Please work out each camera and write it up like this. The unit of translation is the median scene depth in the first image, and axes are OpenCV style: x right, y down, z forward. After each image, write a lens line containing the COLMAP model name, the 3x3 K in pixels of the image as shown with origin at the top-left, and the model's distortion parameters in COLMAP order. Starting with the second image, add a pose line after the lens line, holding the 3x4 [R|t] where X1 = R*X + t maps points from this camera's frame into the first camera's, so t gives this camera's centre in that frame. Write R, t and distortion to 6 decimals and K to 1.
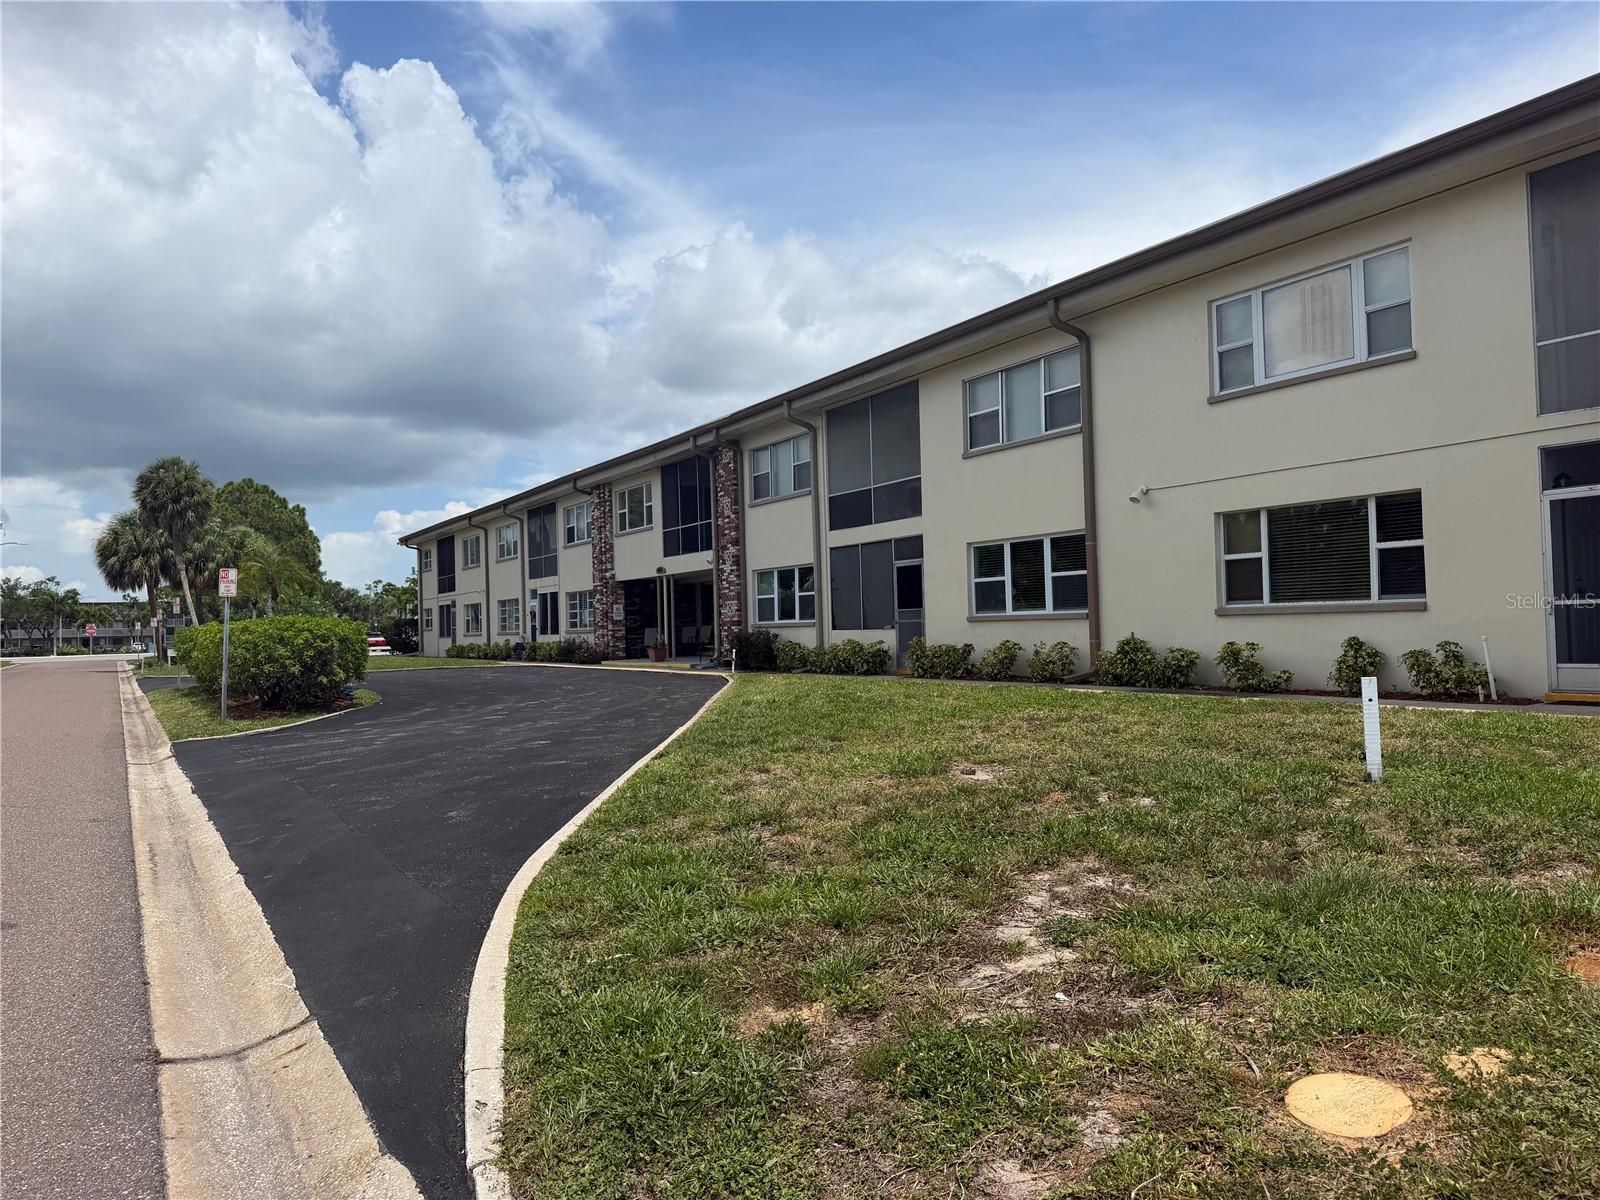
lens RADIAL K [[1121.8, 0, 796.4], [0, 1121.8, 599.4], [0, 0, 1]] dist [0.103396, -0.137804]
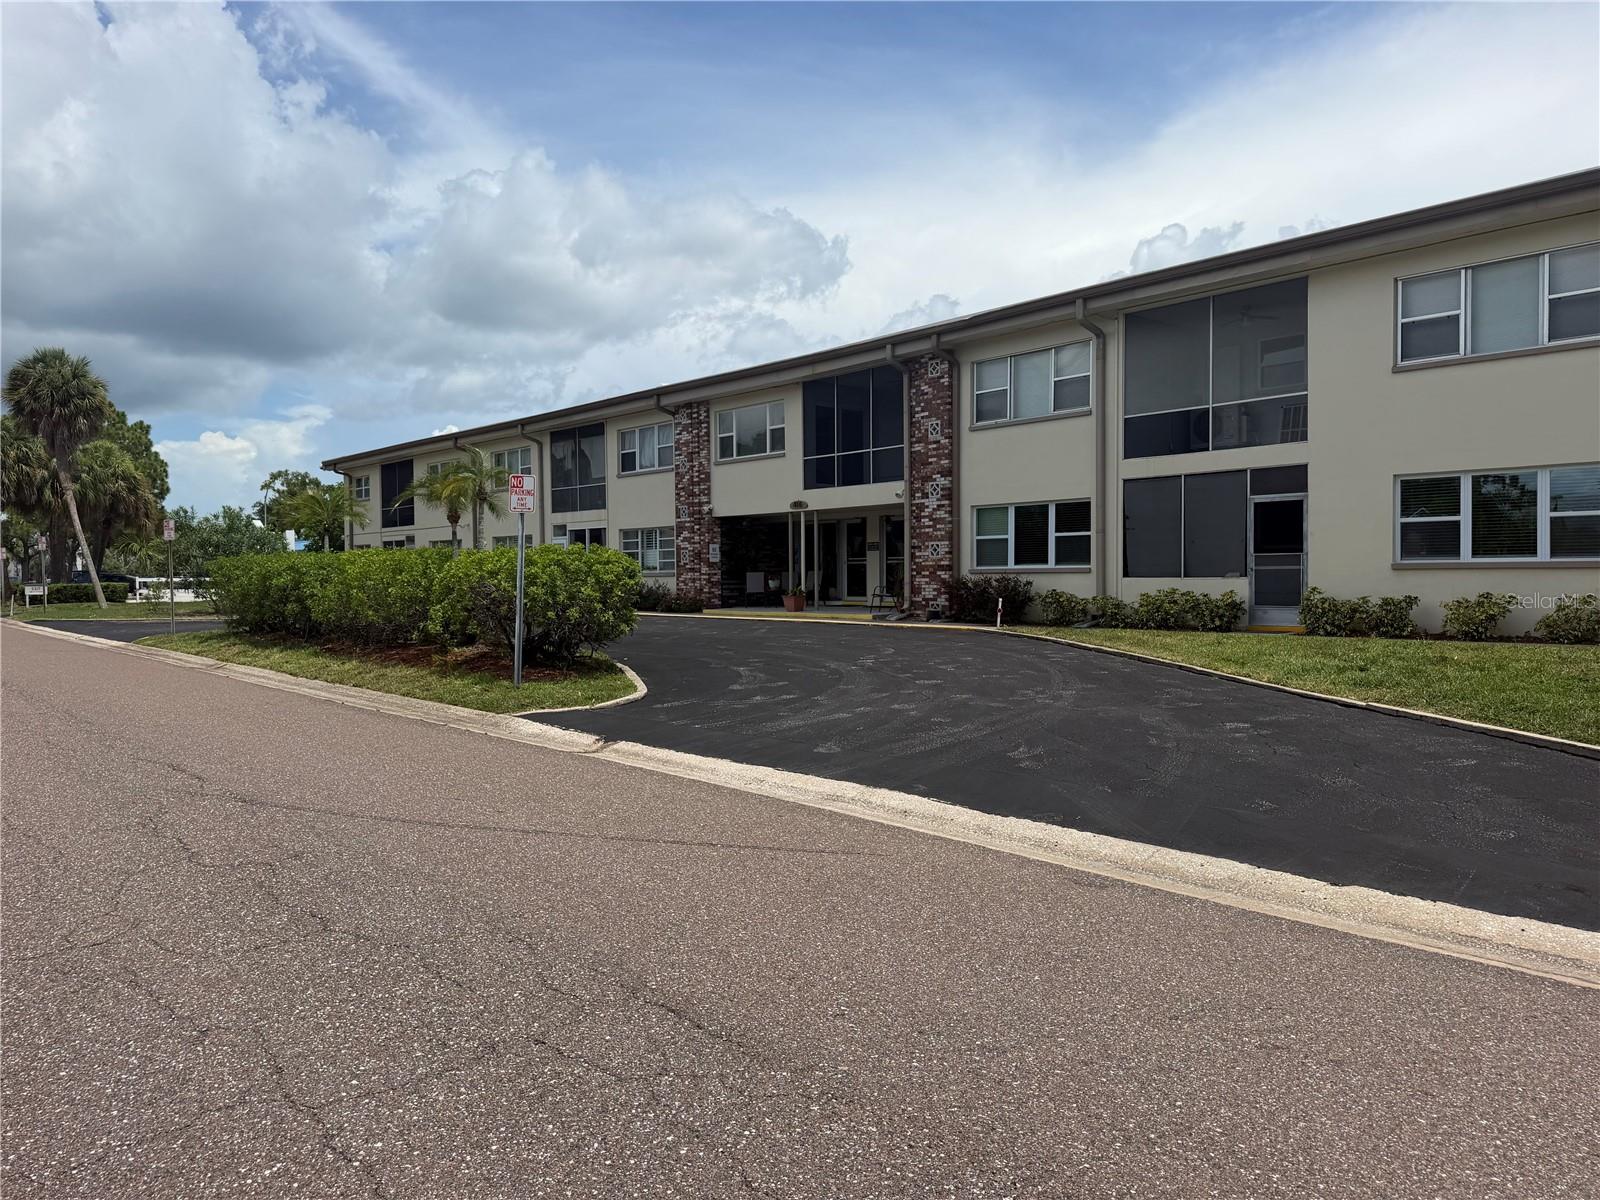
lens RADIAL K [[1121.8, 0, 796.4], [0, 1121.8, 599.4], [0, 0, 1]] dist [0.103396, -0.137804]
pose [[0.983249, 0.016077, 0.181557, -0.308605], [-0.023830, 0.998891, 0.040603, 0.012800], [-0.180703, -0.044249, 0.982542, 0.176380]]
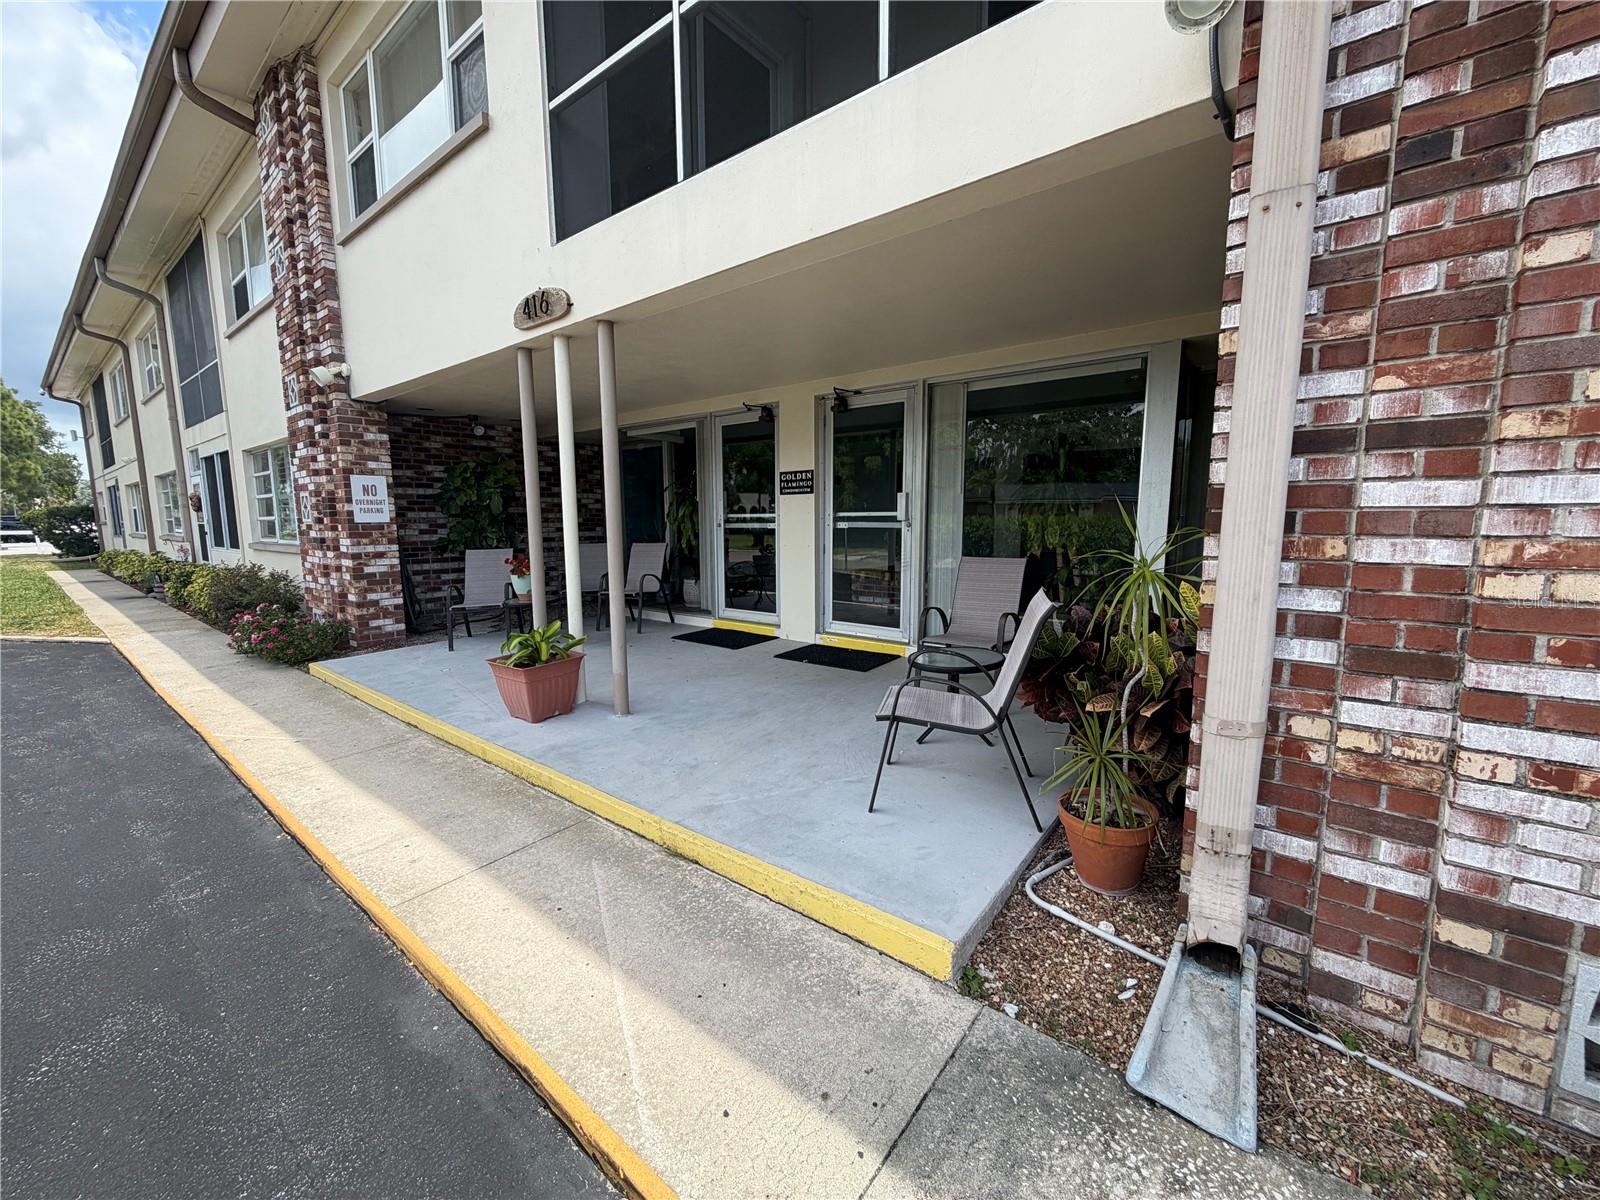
lens RADIAL K [[637.6, 0, 790.0], [0, 637.6, 602.7], [0, 0, 1]] dist [-0.000015, 0.000022]
pose [[0.939815, -0.023757, 0.340857, -0.132496], [-0.027411, 0.989123, 0.144515, 0.013533], [-0.340583, -0.145161, 0.928941, 0.959665]]
